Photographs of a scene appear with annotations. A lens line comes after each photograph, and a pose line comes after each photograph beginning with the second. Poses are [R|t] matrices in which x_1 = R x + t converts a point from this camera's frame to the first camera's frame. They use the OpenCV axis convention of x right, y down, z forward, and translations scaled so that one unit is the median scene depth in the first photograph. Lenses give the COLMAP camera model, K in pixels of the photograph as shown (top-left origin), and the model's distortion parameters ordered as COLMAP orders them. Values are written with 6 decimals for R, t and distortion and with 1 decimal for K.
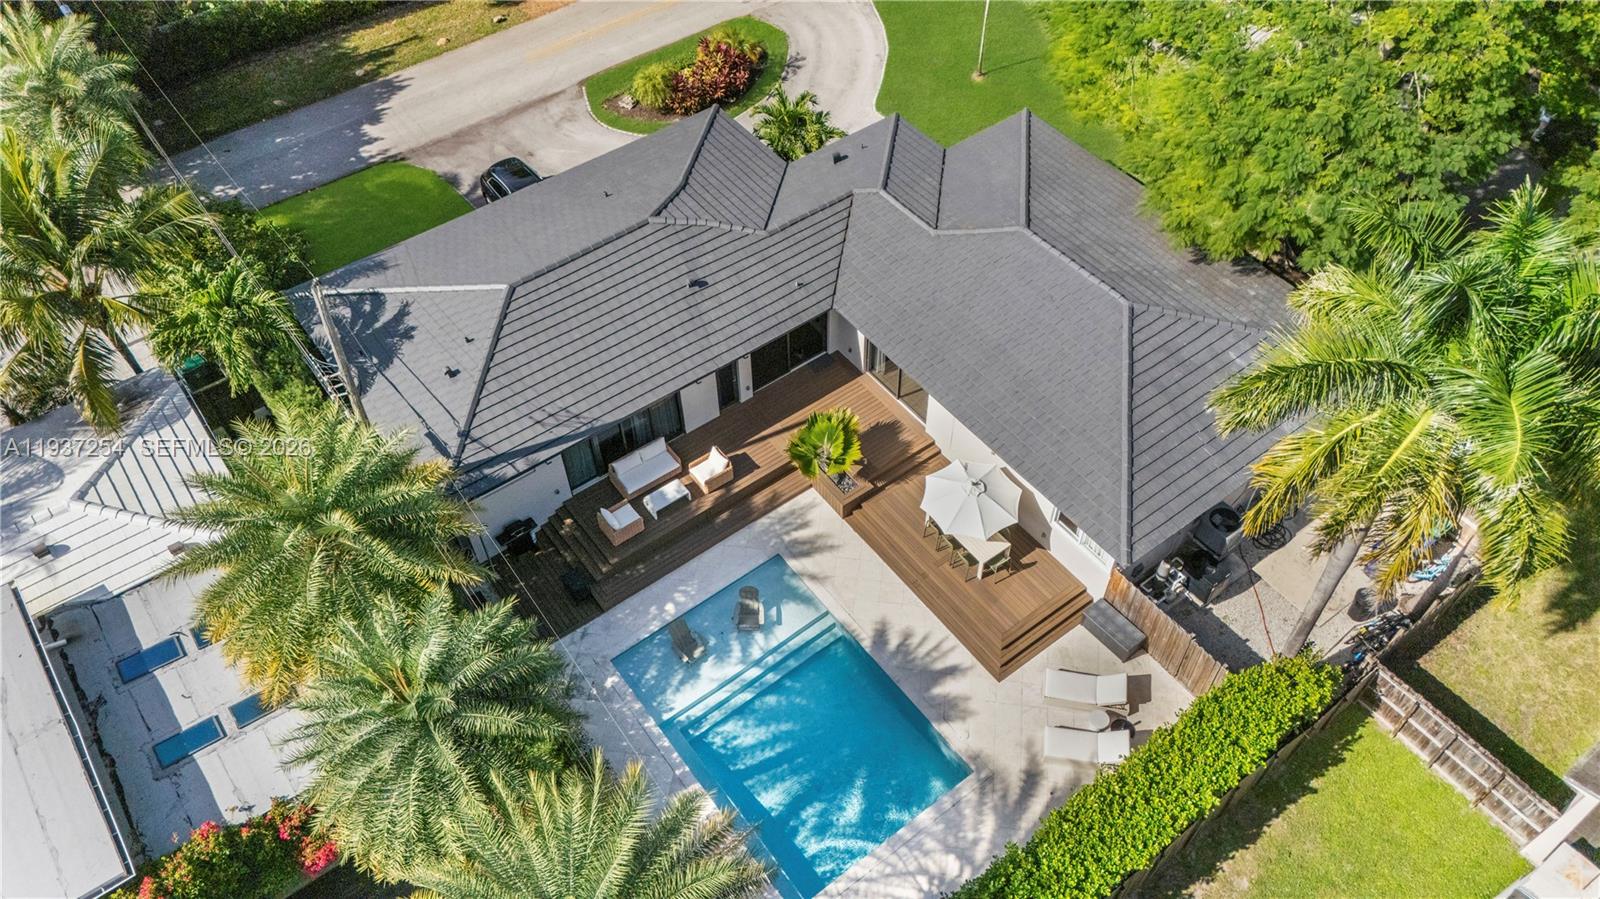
lens RADIAL K [[1162.1, 0, 800.0], [0, 1162.1, 449.5], [0, 0, 1]] dist [0.090919, -0.091967]
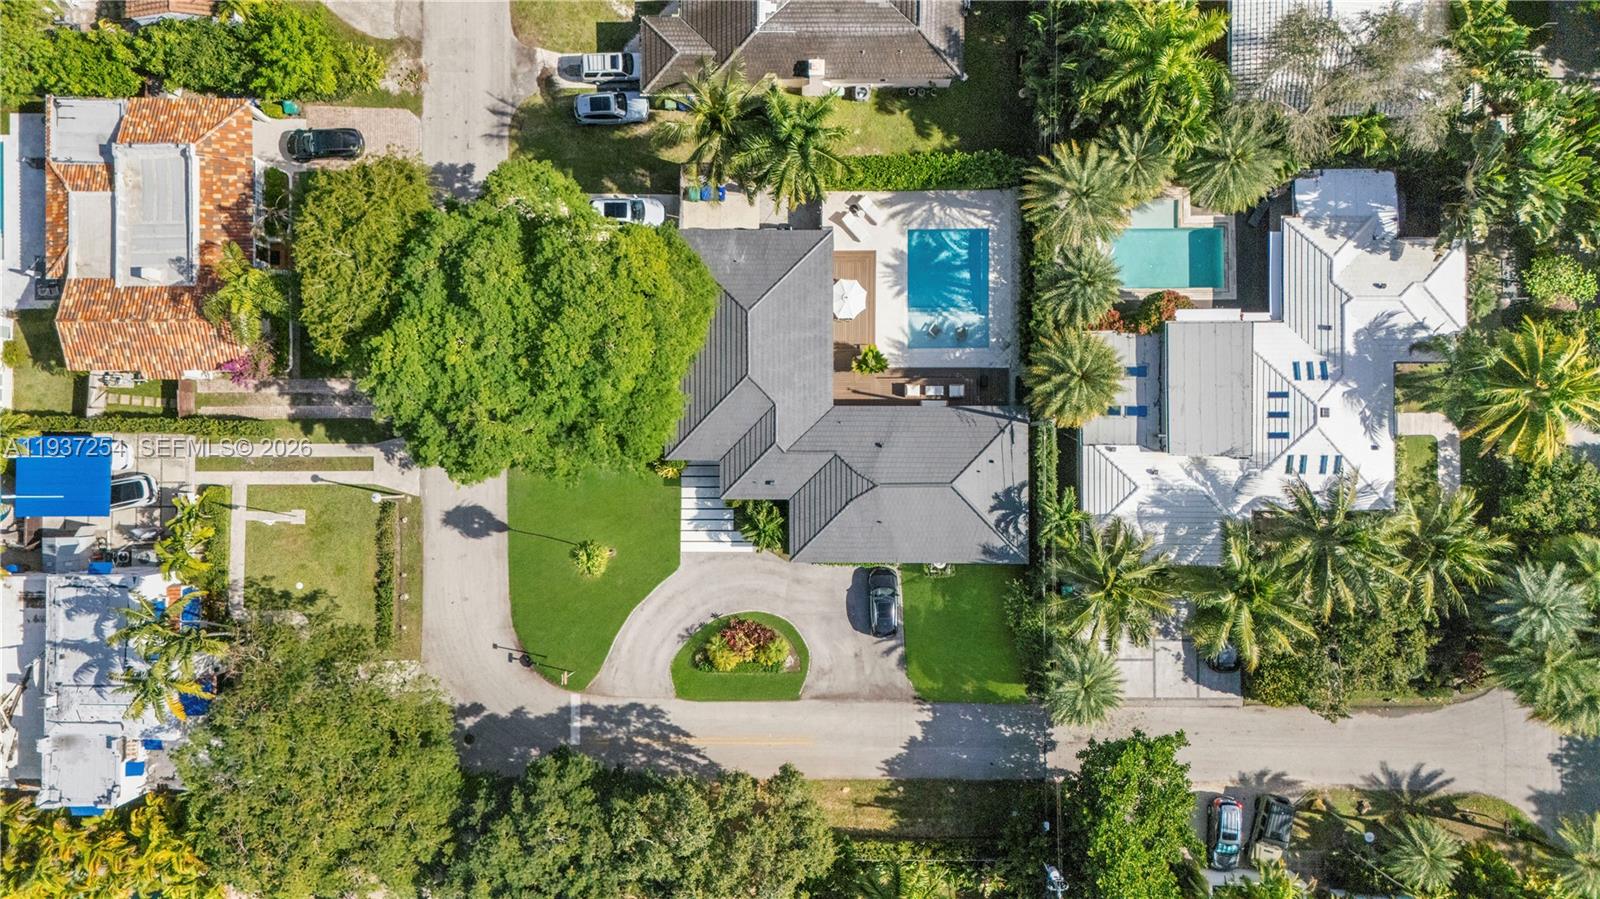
lens RADIAL K [[1162.1, 0, 800.0], [0, 1162.1, 449.5], [0, 0, 1]] dist [0.090919, -0.091967]
pose [[-0.799473, -0.598901, 0.046476, -0.075387], [0.494304, -0.611934, 0.617414, -1.602013], [-0.341330, 0.516579, 0.785264, -0.694479]]
